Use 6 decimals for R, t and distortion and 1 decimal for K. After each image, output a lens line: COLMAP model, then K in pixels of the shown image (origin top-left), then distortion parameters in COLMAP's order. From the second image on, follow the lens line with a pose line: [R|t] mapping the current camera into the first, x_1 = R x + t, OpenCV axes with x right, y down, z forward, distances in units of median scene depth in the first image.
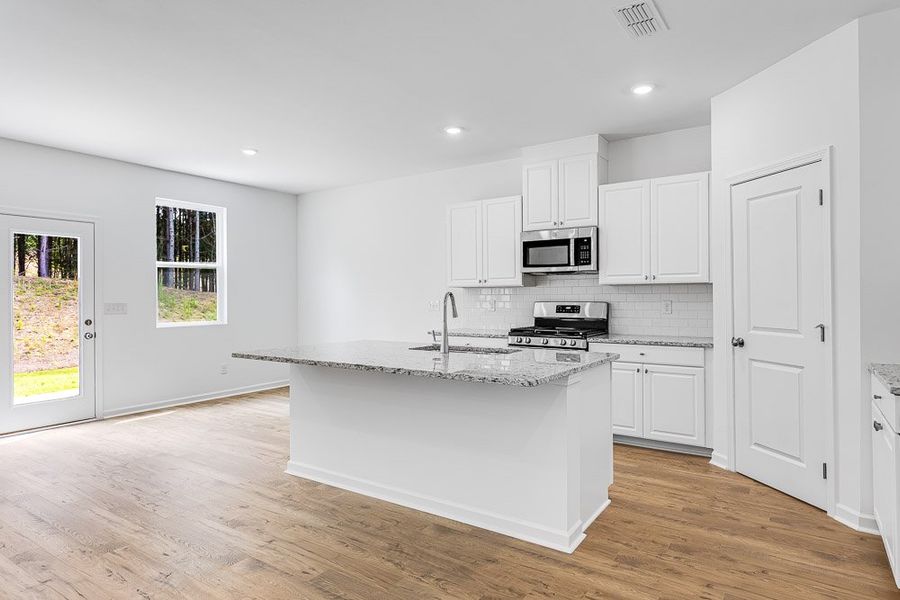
lens RADIAL K [[550.8, 0, 450.0], [0, 550.8, 300.0], [0, 0, 1]] dist [0.009695, 0.001825]
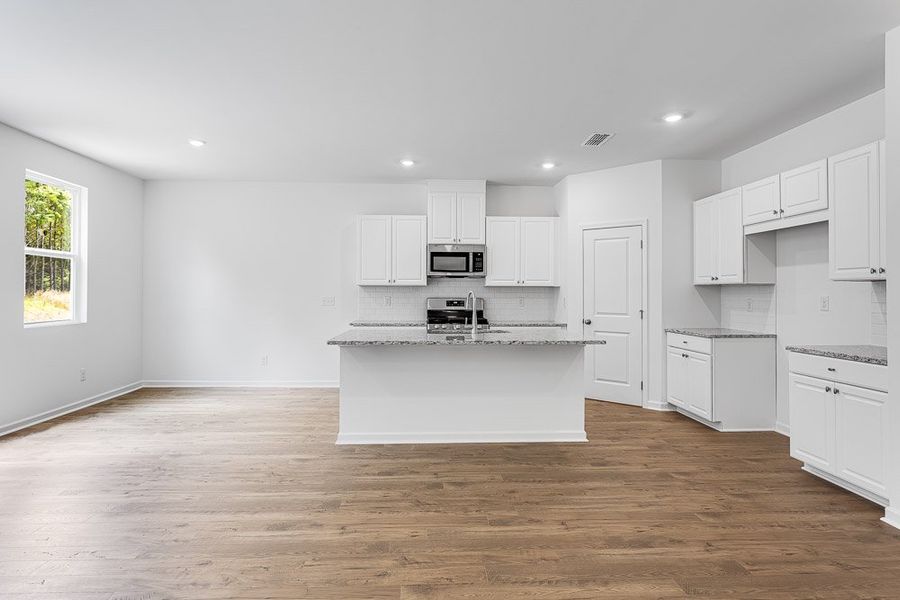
lens RADIAL K [[550.8, 0, 450.0], [0, 550.8, 300.0], [0, 0, 1]] dist [0.009695, 0.001825]
pose [[0.769285, 0.000795, 0.638906, -0.710769], [-0.004258, 0.999983, 0.003882, 0.003097], [-0.638892, -0.005706, 0.769275, -0.036301]]
